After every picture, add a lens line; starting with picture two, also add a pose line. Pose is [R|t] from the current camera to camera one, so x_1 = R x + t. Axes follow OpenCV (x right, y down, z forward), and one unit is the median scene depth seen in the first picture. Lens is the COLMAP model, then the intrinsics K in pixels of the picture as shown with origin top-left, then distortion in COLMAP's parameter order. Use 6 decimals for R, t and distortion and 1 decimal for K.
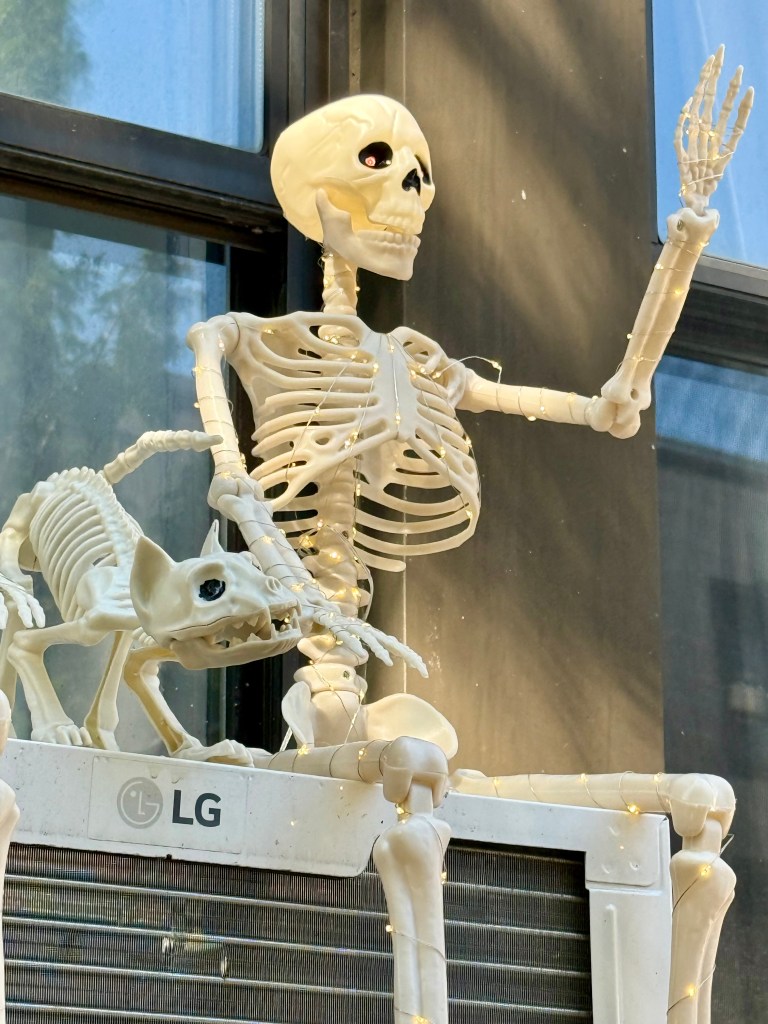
lens RADIAL K [[3143.1, 0, 384.0], [0, 3143.1, 512.0], [0, 0, 1]] dist [0.047877, 1.528837]
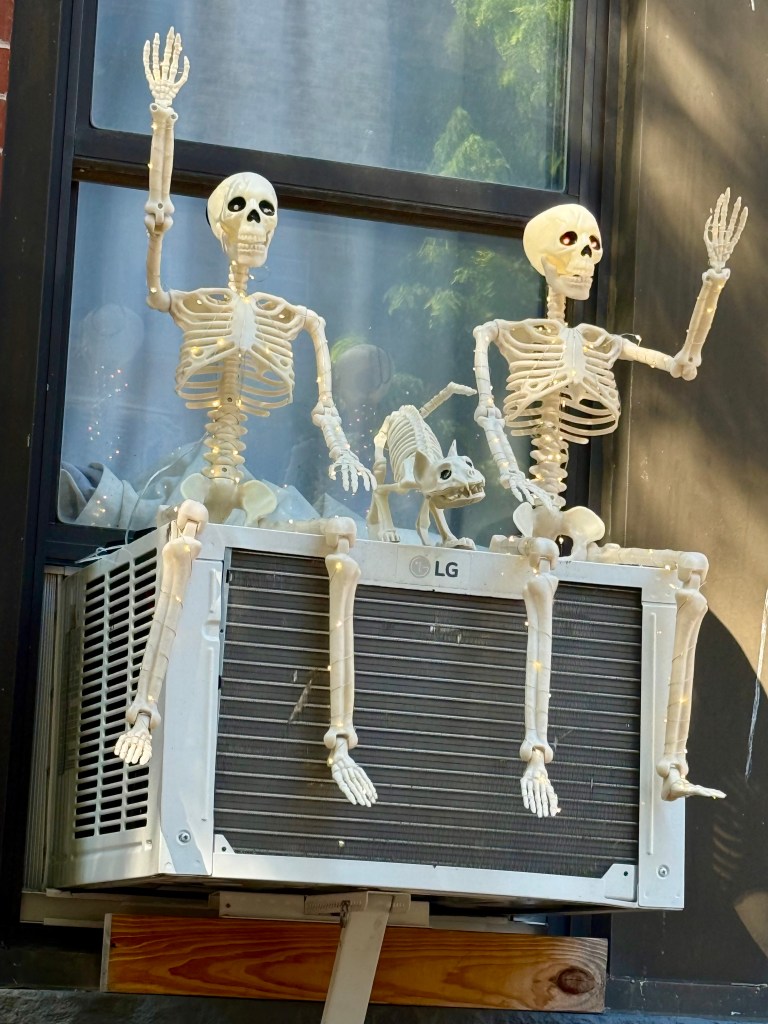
lens RADIAL K [[3143.1, 0, 384.0], [0, 3143.1, 512.0], [0, 0, 1]] dist [0.047877, 1.528837]
pose [[0.970334, 0.007130, -0.241662, 0.398769], [0.020162, 0.993696, 0.110276, -0.176608], [0.240924, -0.111877, 0.964074, -1.060504]]
